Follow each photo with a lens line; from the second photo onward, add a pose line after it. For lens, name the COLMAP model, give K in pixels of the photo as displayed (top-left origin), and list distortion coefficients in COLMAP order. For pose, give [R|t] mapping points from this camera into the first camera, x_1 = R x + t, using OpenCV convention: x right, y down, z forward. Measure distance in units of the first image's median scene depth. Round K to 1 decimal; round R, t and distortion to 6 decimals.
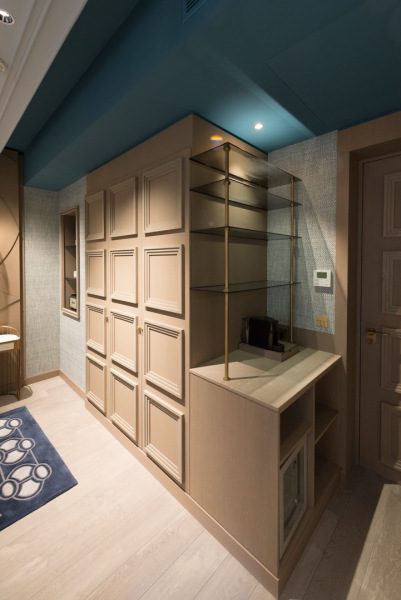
lens RADIAL K [[257.7, 0, 207.0], [0, 257.7, 265.9], [0, 0, 1]] dist [0.005222, -0.002258]
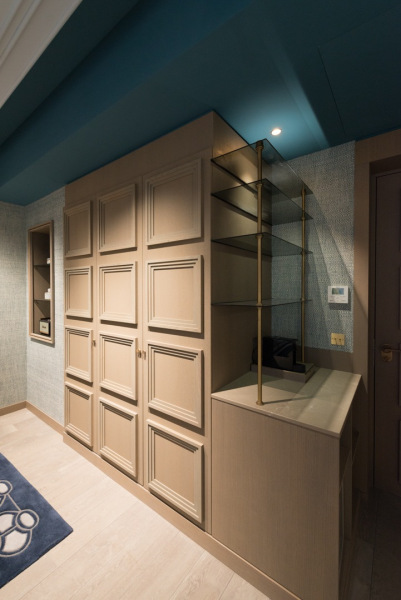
lens RADIAL K [[257.7, 0, 190.4], [0, 257.7, 290.3], [0, 0, 1]] dist [0.005222, -0.002258]
pose [[0.995932, 0.000603, 0.090105, -0.184062], [-0.000153, 0.999987, -0.005000, 0.037055], [-0.090107, 0.004966, 0.995920, 0.092869]]
